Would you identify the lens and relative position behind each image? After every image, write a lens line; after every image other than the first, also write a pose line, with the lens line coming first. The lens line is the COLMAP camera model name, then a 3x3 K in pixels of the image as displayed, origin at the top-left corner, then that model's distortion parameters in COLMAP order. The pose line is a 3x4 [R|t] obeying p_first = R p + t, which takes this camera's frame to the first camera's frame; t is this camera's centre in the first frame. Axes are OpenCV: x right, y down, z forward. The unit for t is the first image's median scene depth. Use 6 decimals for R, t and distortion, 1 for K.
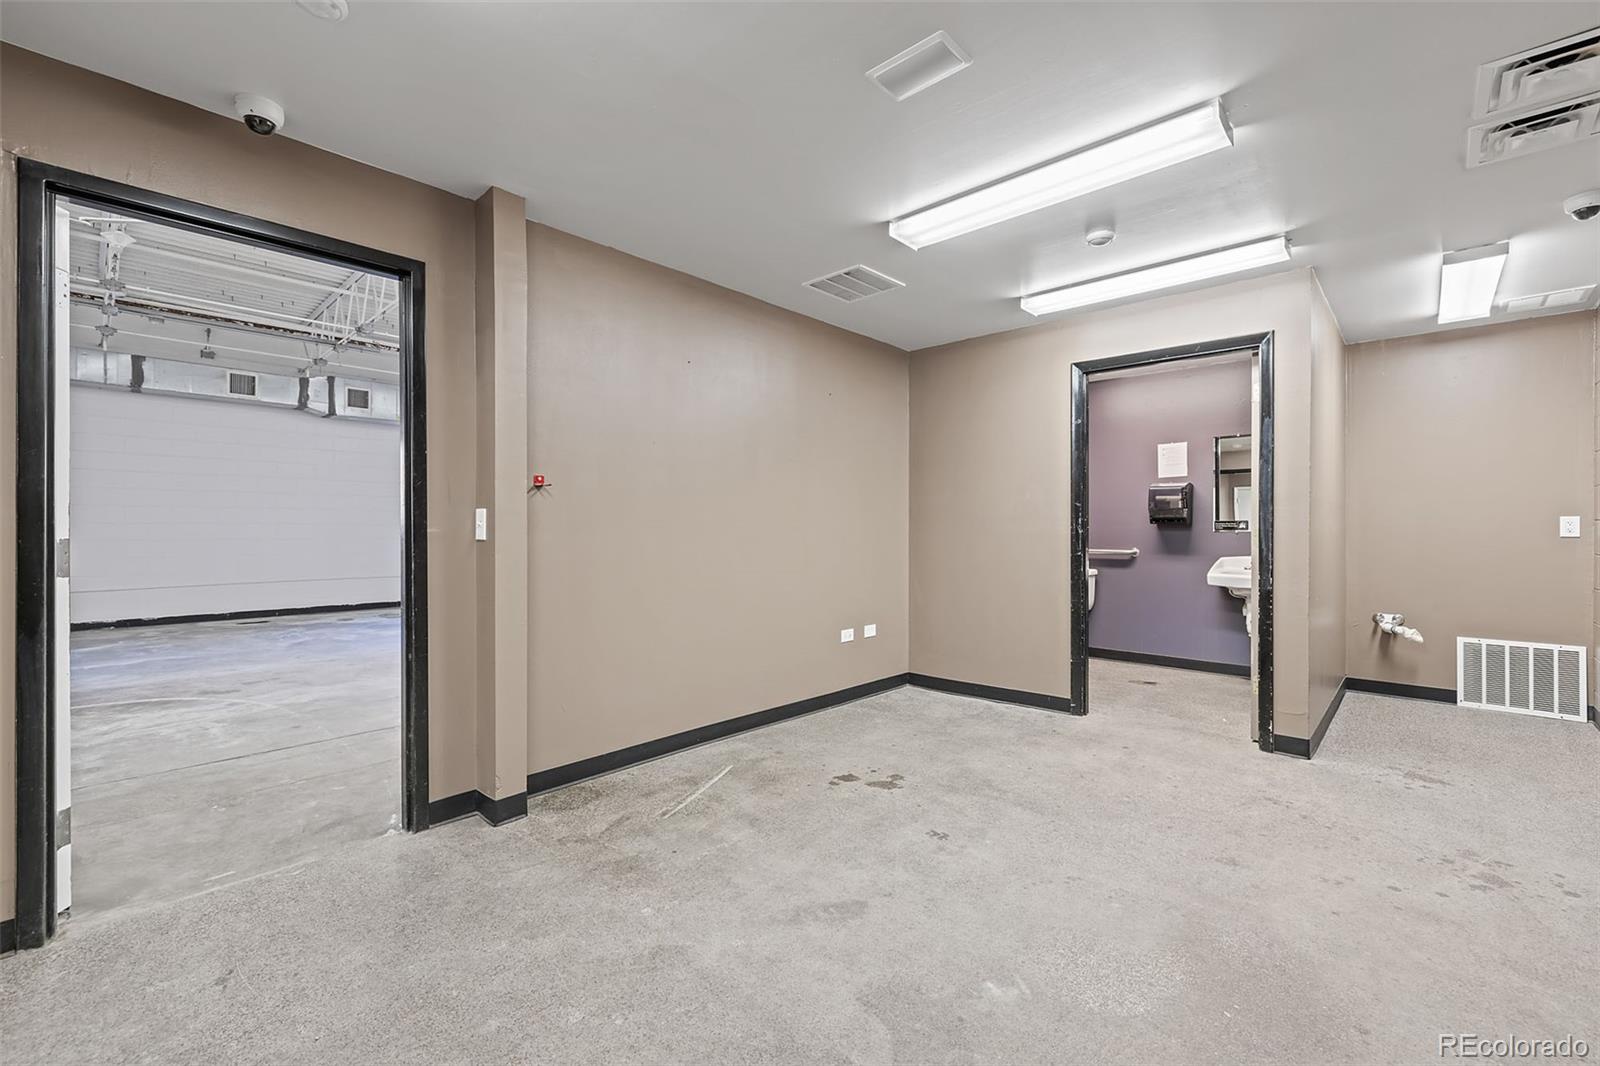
lens RADIAL K [[675.6, 0, 802.4], [0, 675.6, 528.1], [0, 0, 1]] dist [0.001063, 0.000977]
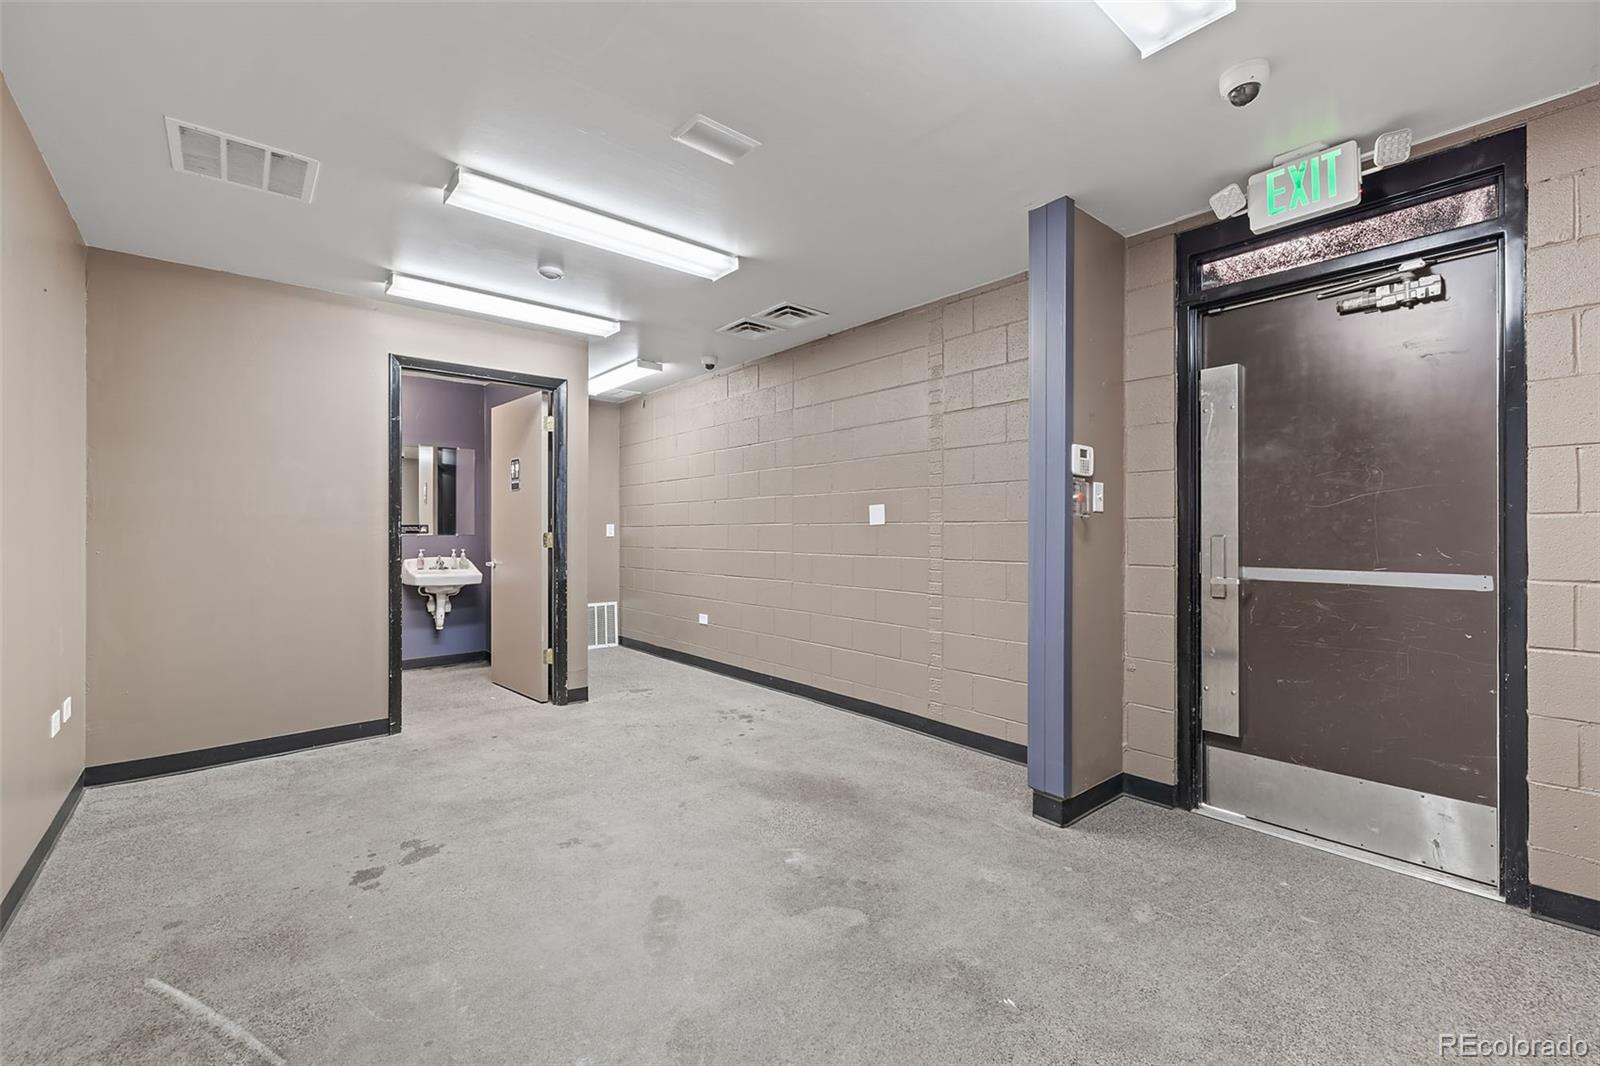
lens RADIAL K [[675.6, 0, 804.2], [0, 675.6, 531.7], [0, 0, 1]] dist [0.001063, 0.000977]
pose [[0.109619, -0.001599, 0.993972, -0.611376], [0.000339, 0.999999, 0.001572, -0.003008], [-0.993974, 0.000164, 0.109620, 0.451109]]
